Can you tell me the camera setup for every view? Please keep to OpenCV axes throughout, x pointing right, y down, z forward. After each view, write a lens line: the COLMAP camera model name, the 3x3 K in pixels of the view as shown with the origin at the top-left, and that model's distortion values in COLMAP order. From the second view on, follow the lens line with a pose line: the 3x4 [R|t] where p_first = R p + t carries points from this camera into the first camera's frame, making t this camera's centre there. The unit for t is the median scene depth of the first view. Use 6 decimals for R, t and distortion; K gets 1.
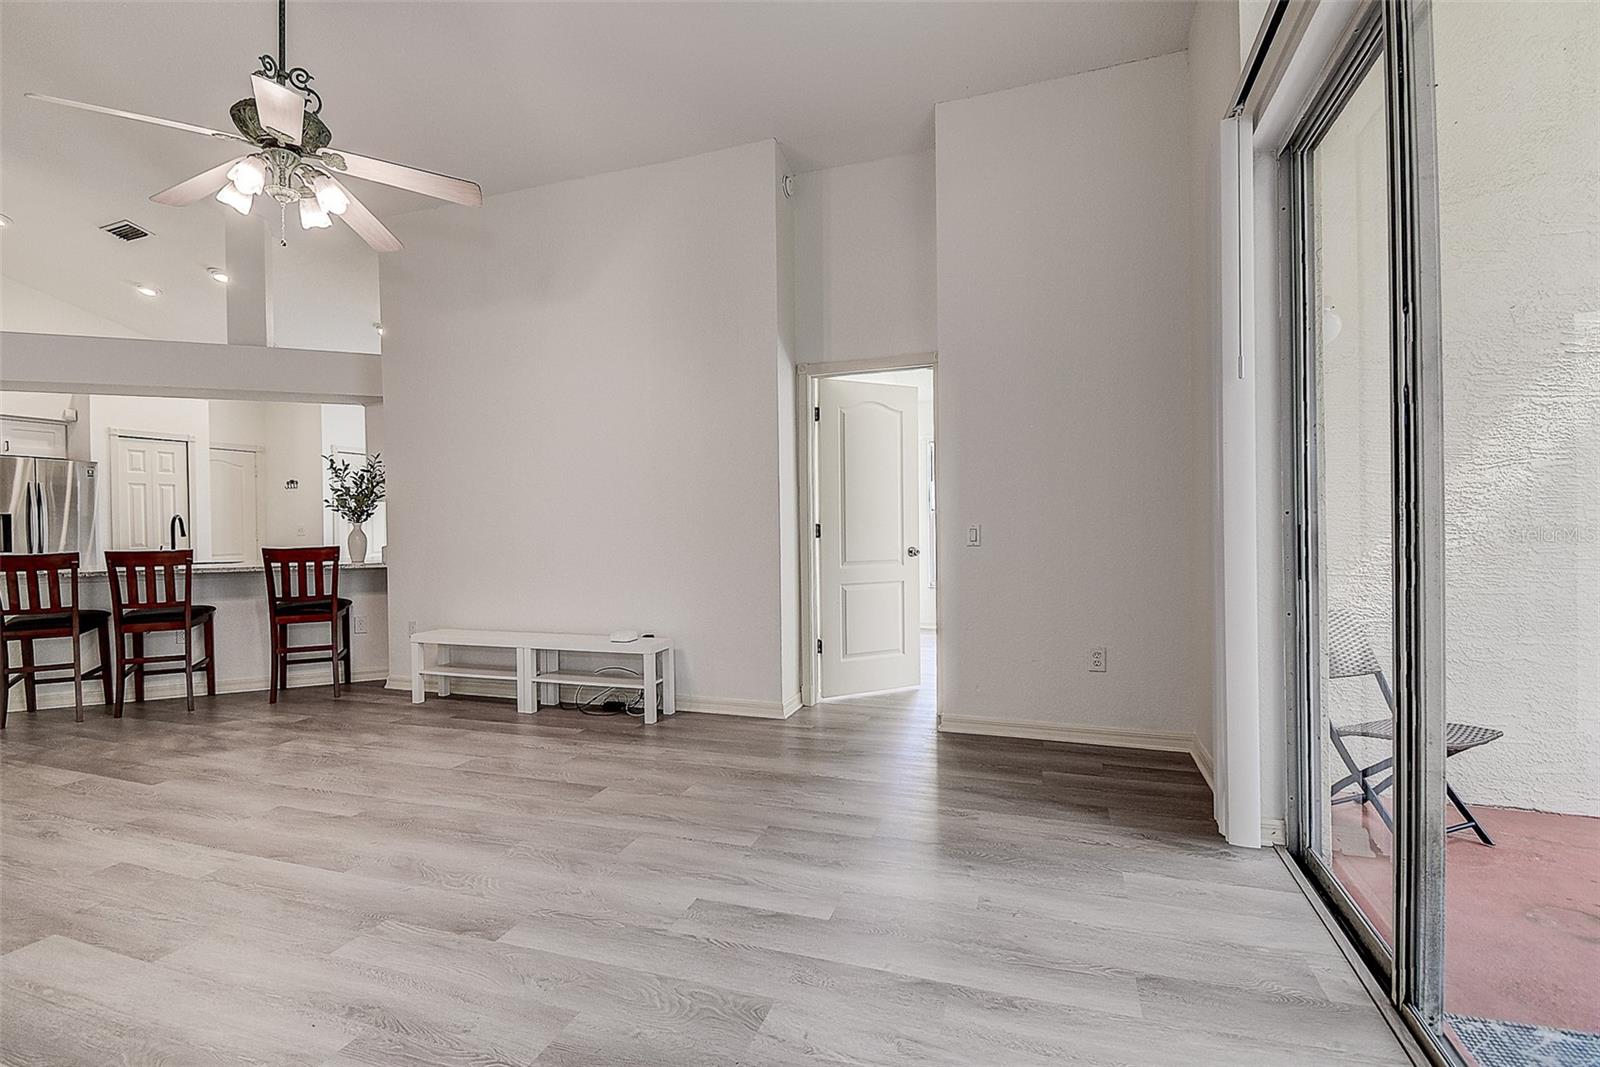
lens RADIAL K [[729.1, 0, 798.4], [0, 729.1, 527.0], [0, 0, 1]] dist [0.019215, -0.016445]
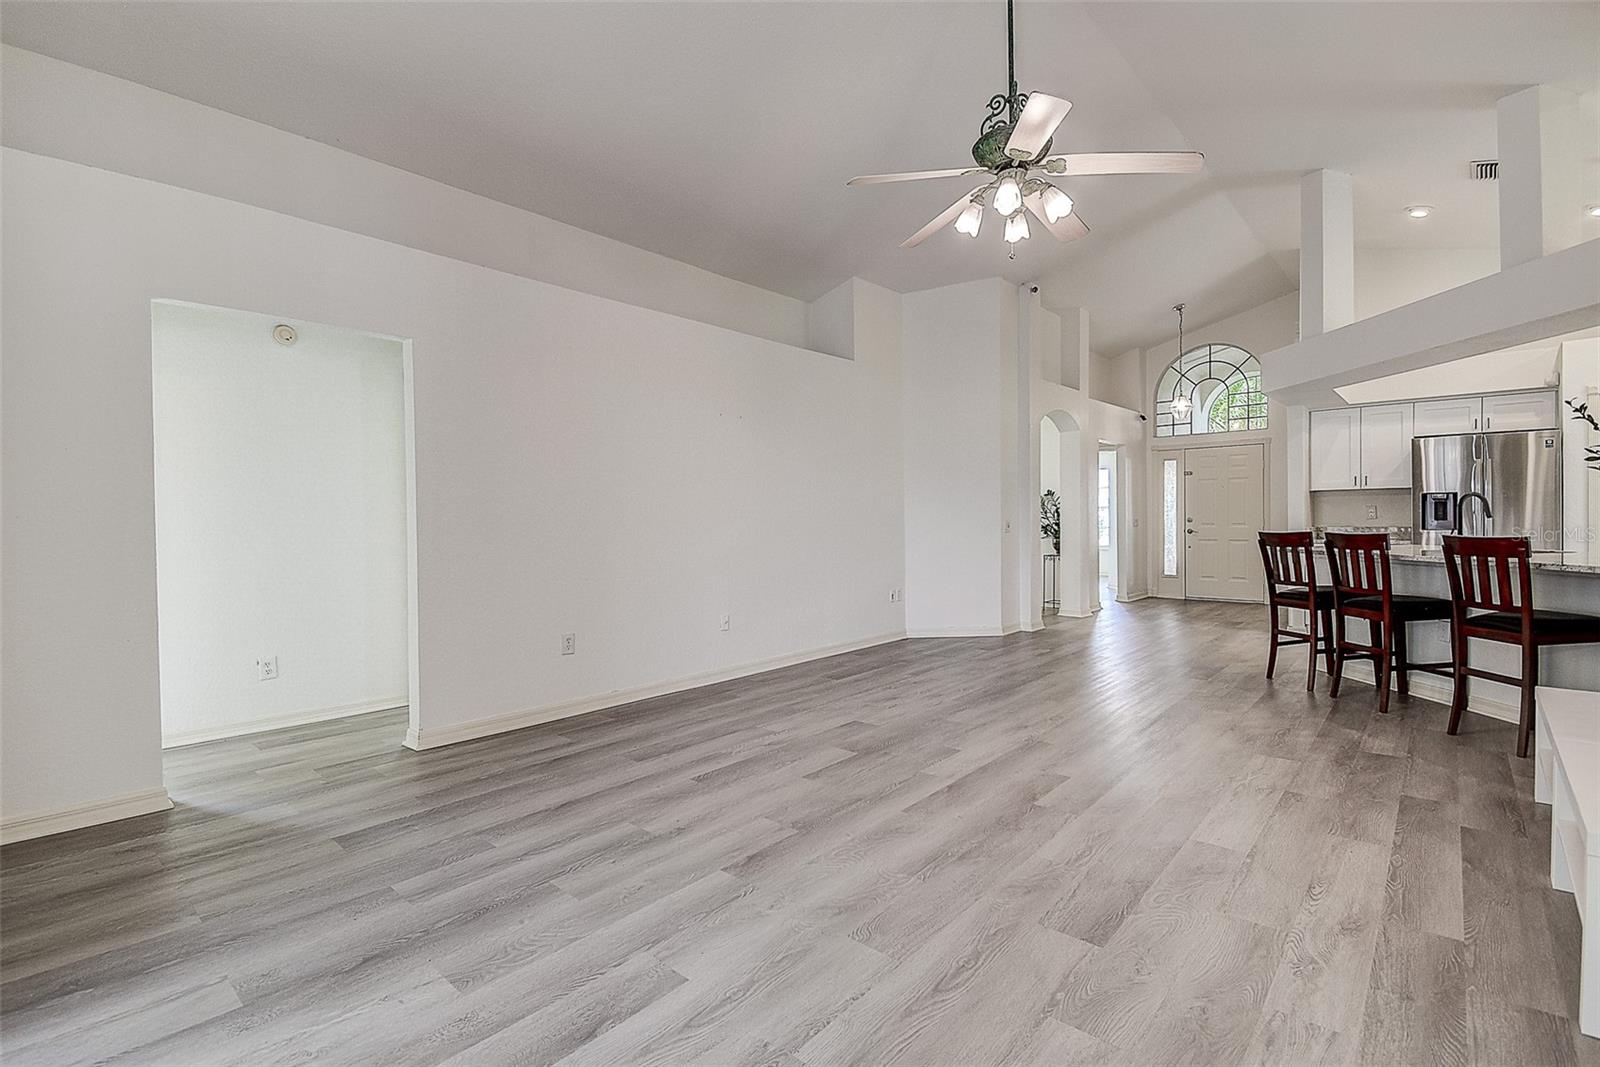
lens RADIAL K [[729.1, 0, 807.7], [0, 729.1, 540.2], [0, 0, 1]] dist [0.019215, -0.016445]
pose [[-0.390389, 0.044123, -0.919592, 0.437012], [0.011787, 0.999009, 0.042929, -0.011680], [0.920575, 0.005920, -0.390522, 1.168767]]
